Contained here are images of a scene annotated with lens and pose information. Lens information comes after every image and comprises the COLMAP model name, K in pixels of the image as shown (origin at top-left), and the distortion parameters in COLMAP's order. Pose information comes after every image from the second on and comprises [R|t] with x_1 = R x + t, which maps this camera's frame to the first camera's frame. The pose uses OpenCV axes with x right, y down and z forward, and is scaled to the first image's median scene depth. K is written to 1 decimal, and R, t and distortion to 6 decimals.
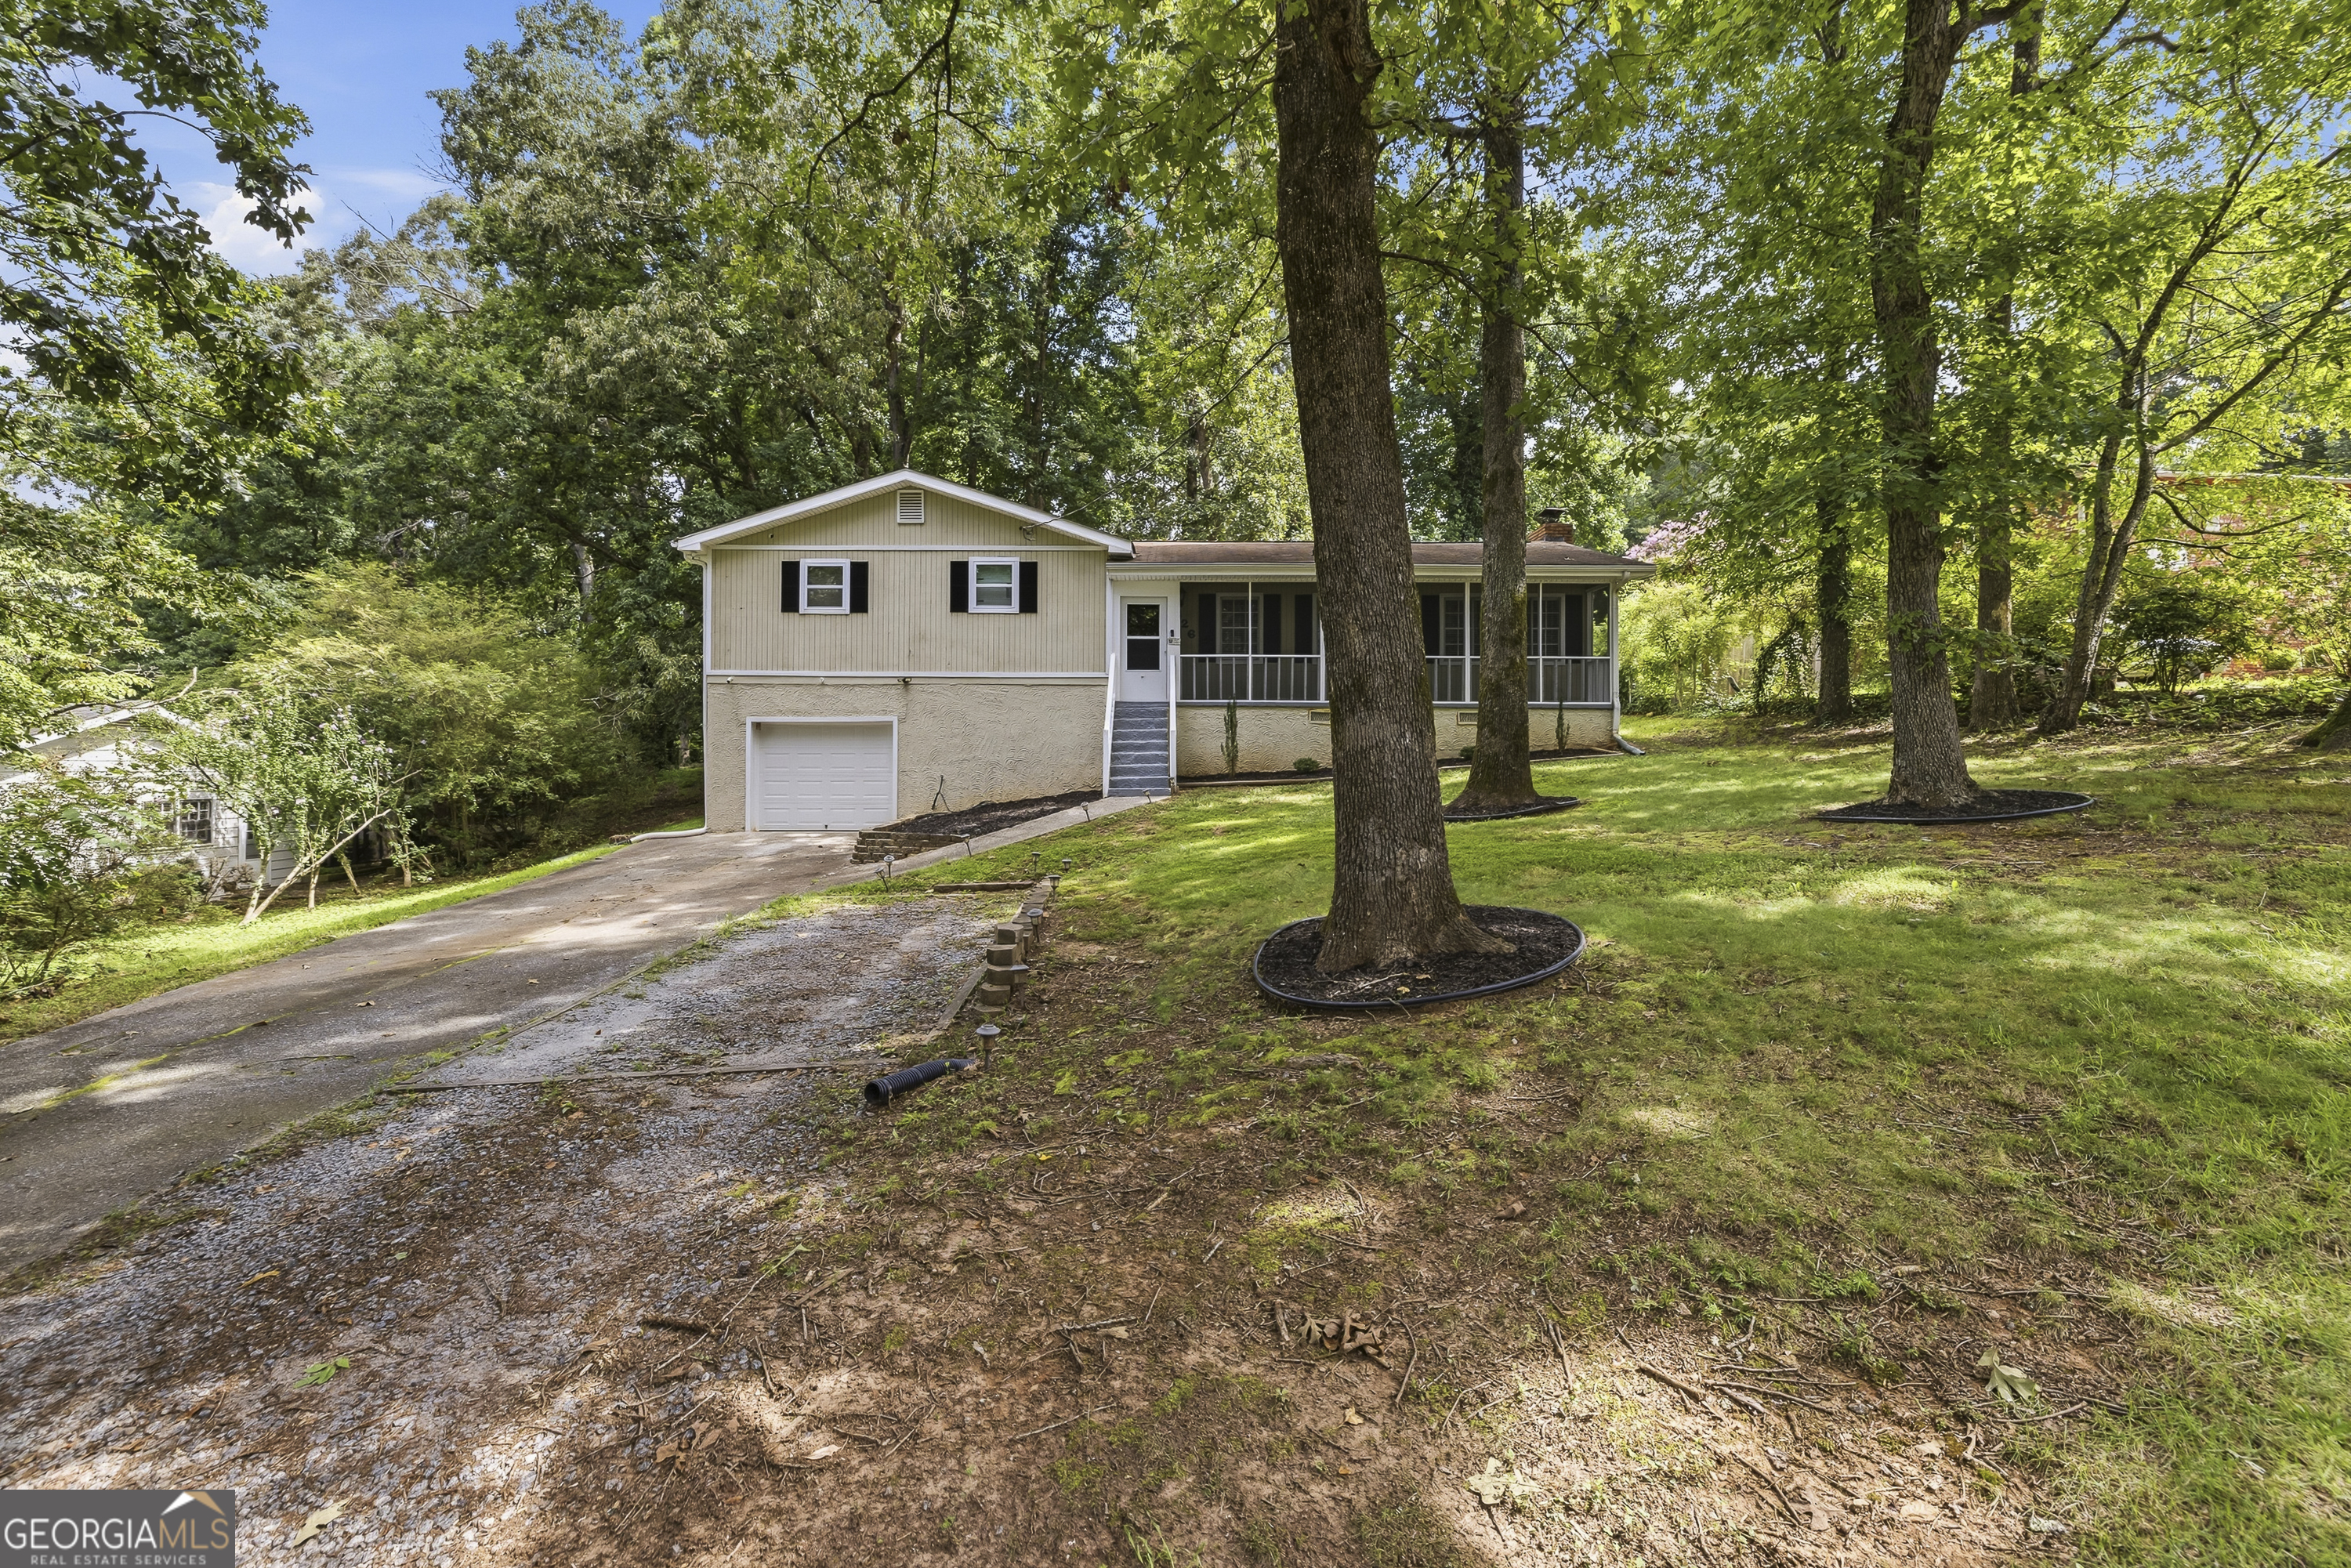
lens RADIAL K [[994.0, 0, 1163.3], [0, 994.0, 776.9], [0, 0, 1]] dist [0.001409, 0.000018]
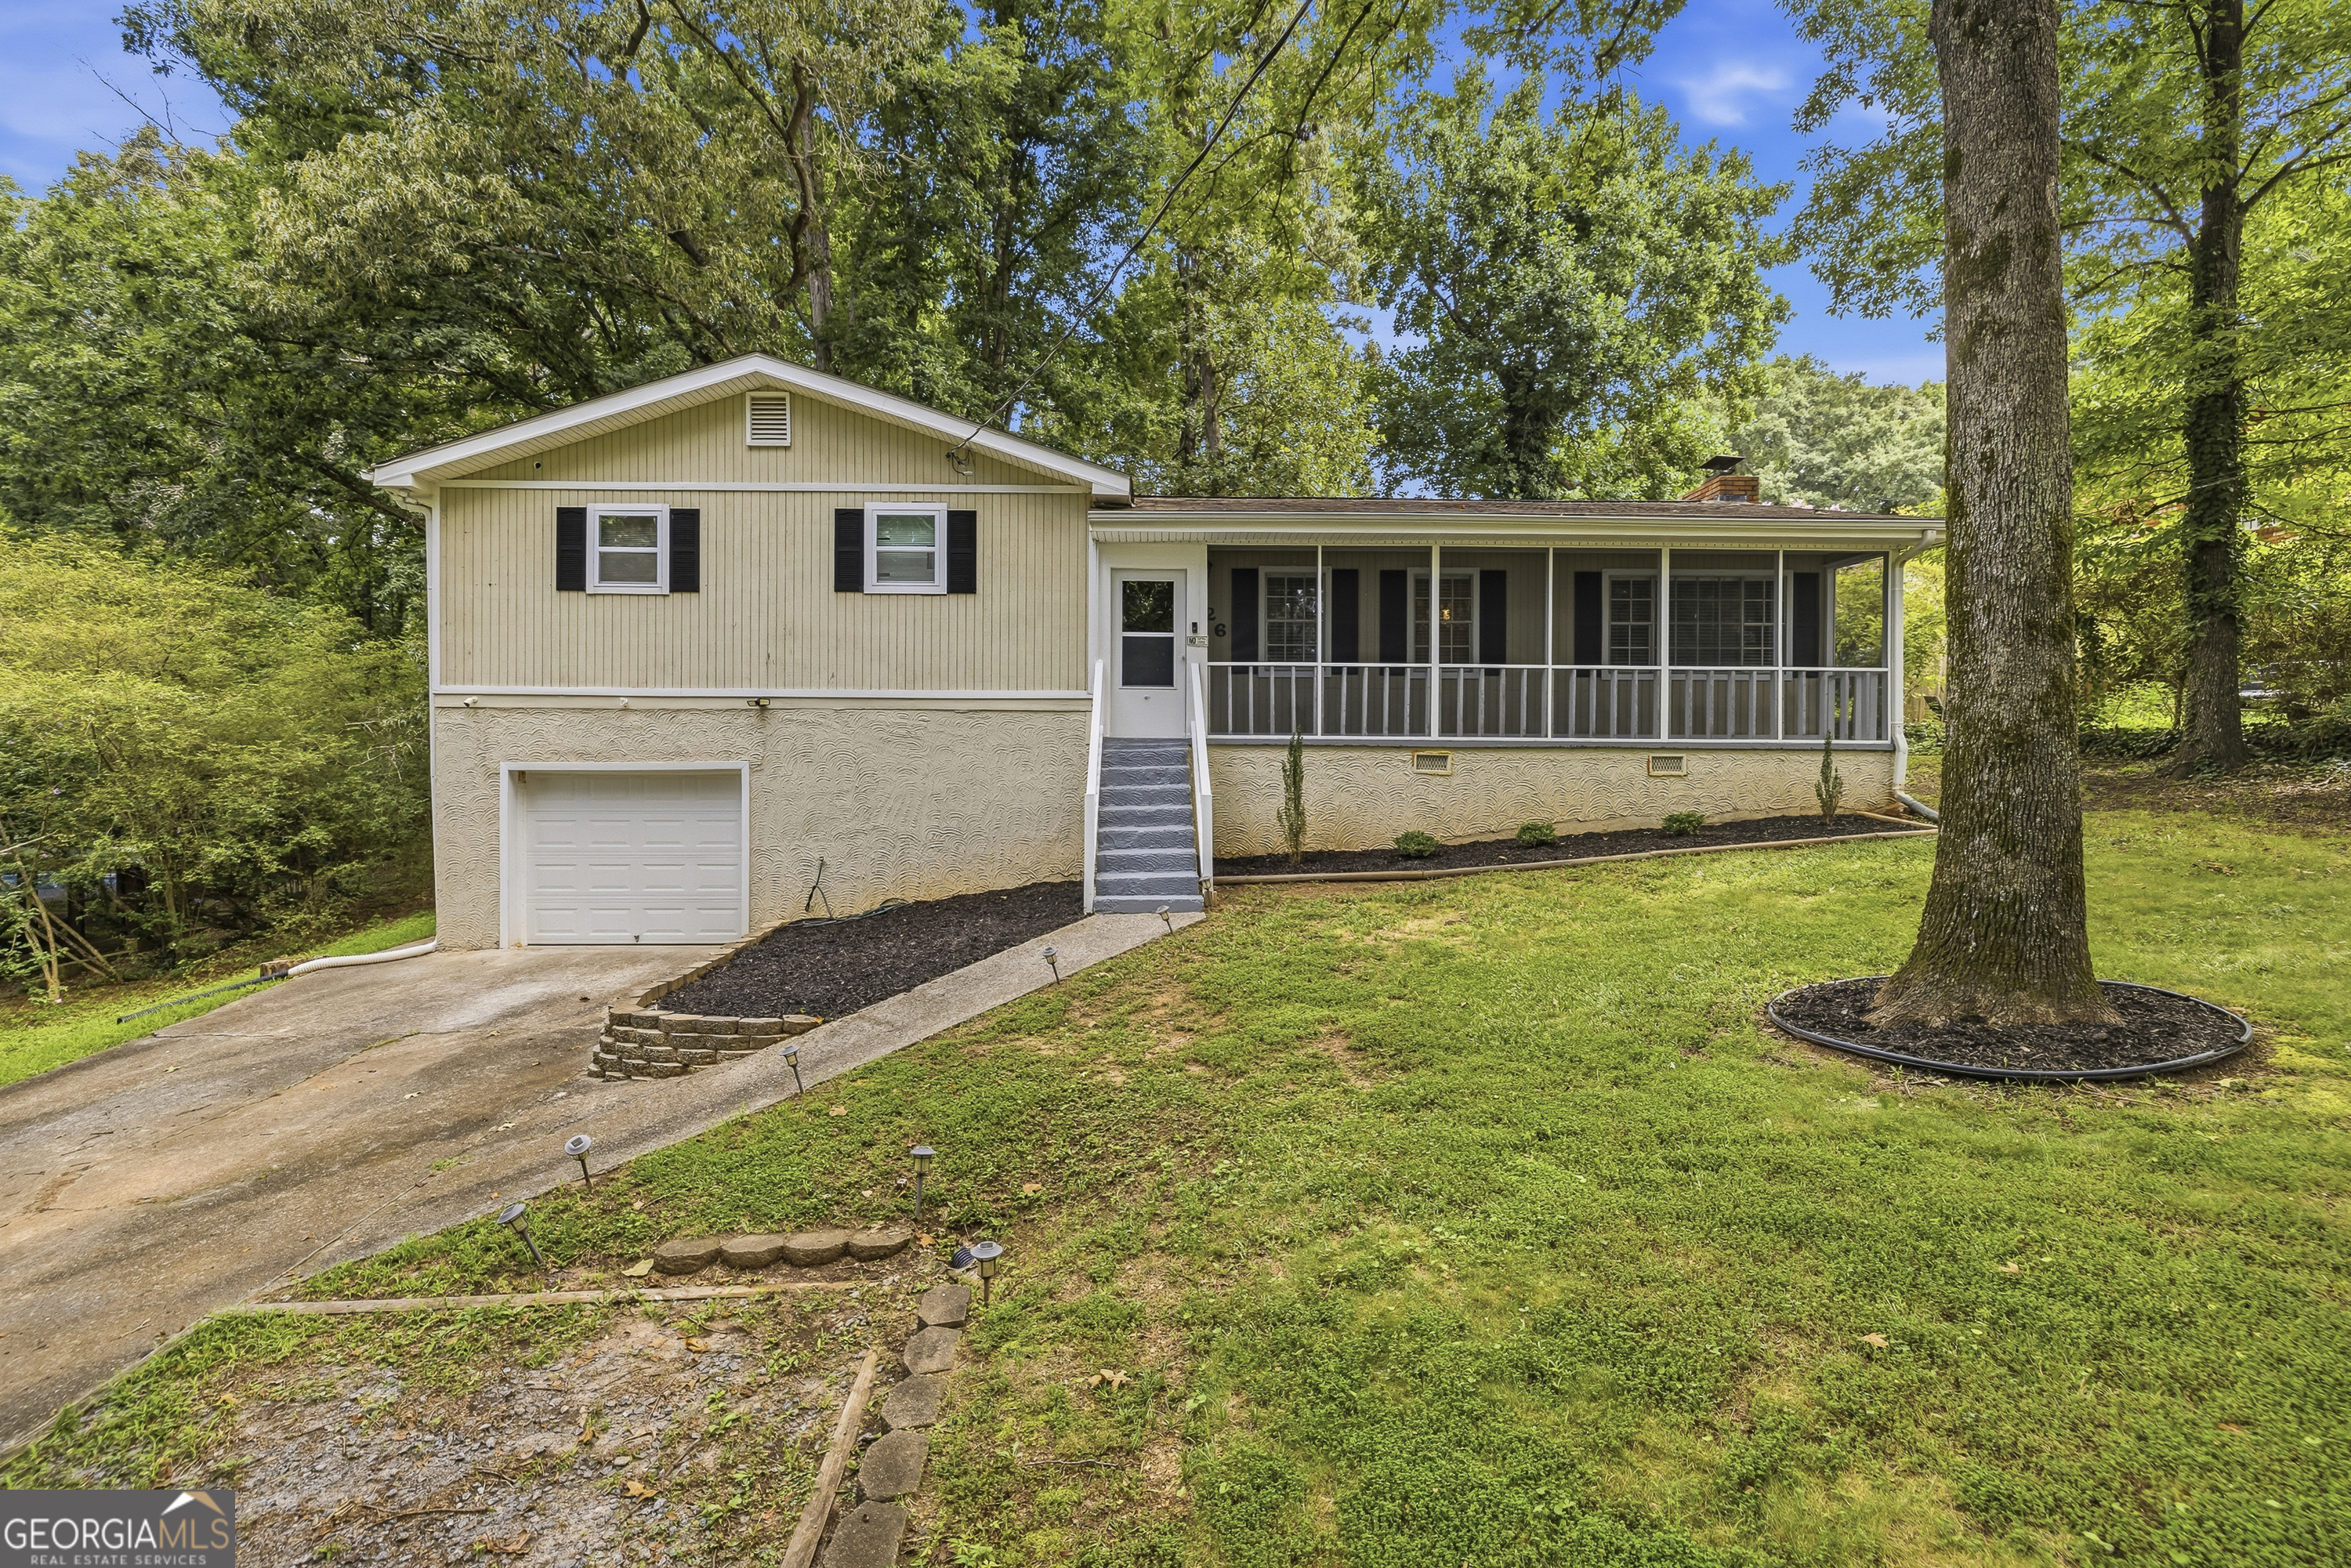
lens RADIAL K [[994.0, 0, 1163.3], [0, 994.0, 776.9], [0, 0, 1]] dist [0.001409, 0.000018]
pose [[0.999694, 0.000110, 0.024747, -0.026186], [0.000140, 0.999949, -0.010097, -0.045348], [-0.024747, 0.010097, 0.999643, 0.382446]]
